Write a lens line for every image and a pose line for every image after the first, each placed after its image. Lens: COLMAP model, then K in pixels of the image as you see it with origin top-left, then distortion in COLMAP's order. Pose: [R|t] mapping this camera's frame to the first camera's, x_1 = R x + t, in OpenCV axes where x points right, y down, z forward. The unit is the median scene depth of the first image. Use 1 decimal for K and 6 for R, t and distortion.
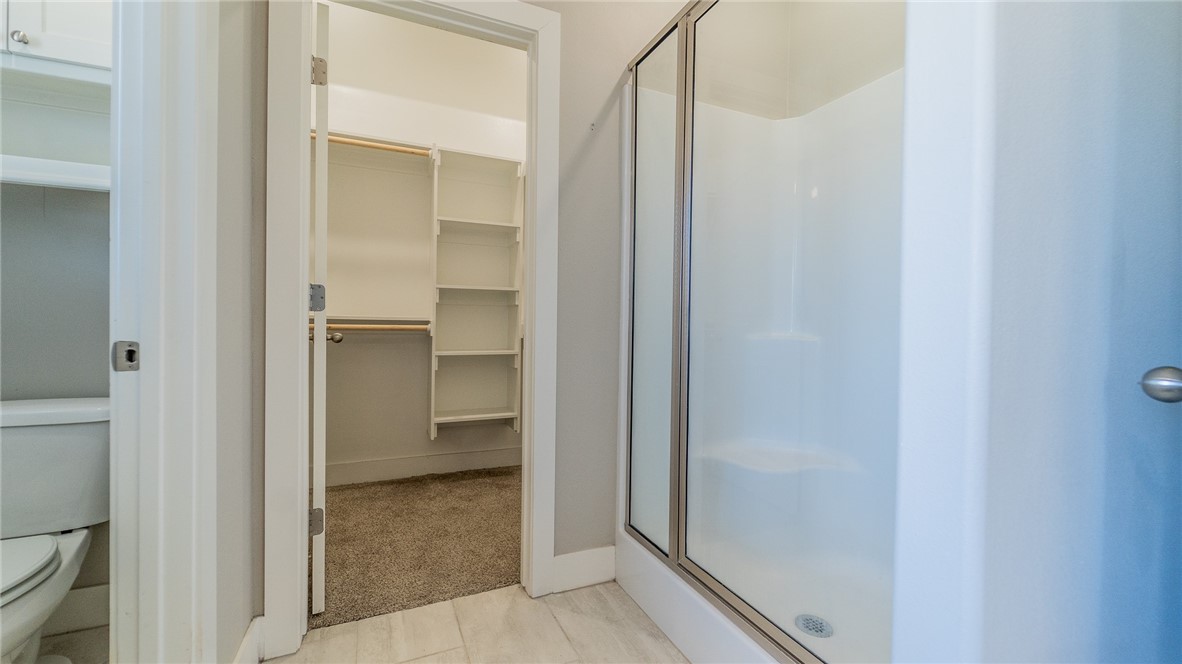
lens RADIAL K [[472.8, 0, 592.7], [0, 472.8, 329.9], [0, 0, 1]] dist [0.001482, -0.000228]
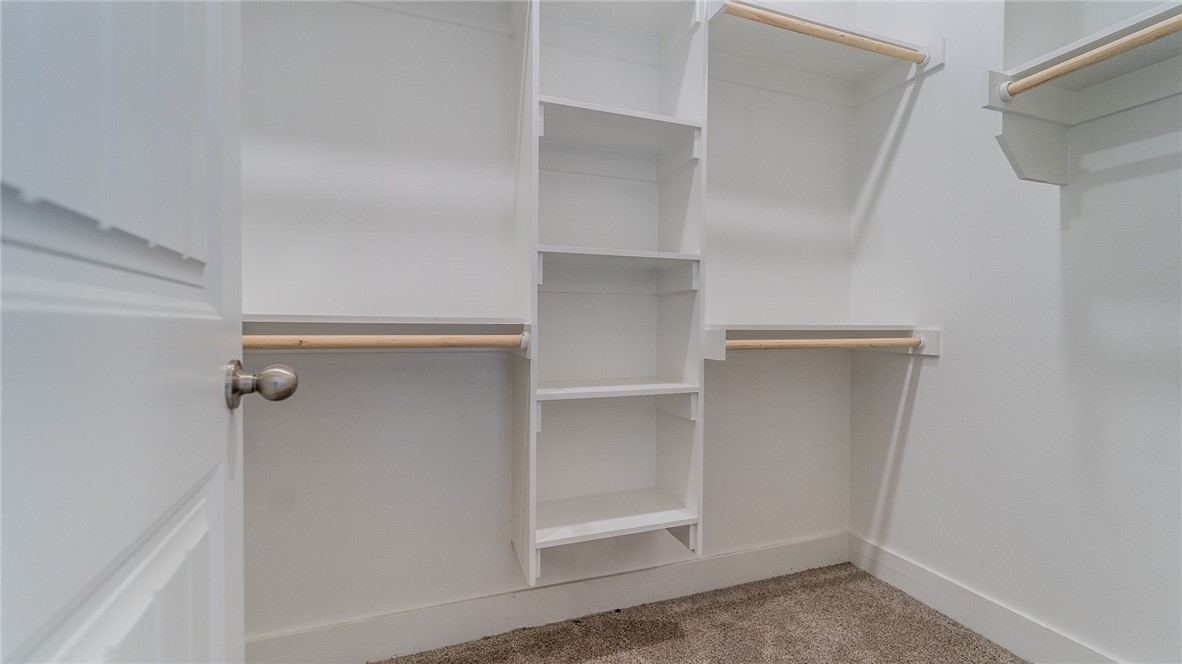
lens RADIAL K [[474.2, 0, 594.9], [0, 474.2, 329.4], [0, 0, 1]] dist [-0.000889, -0.000315]
pose [[0.996862, -0.012402, -0.078176, -0.239410], [0.011607, 0.999876, -0.010617, -0.009110], [0.078298, 0.009676, 0.996883, 0.545585]]
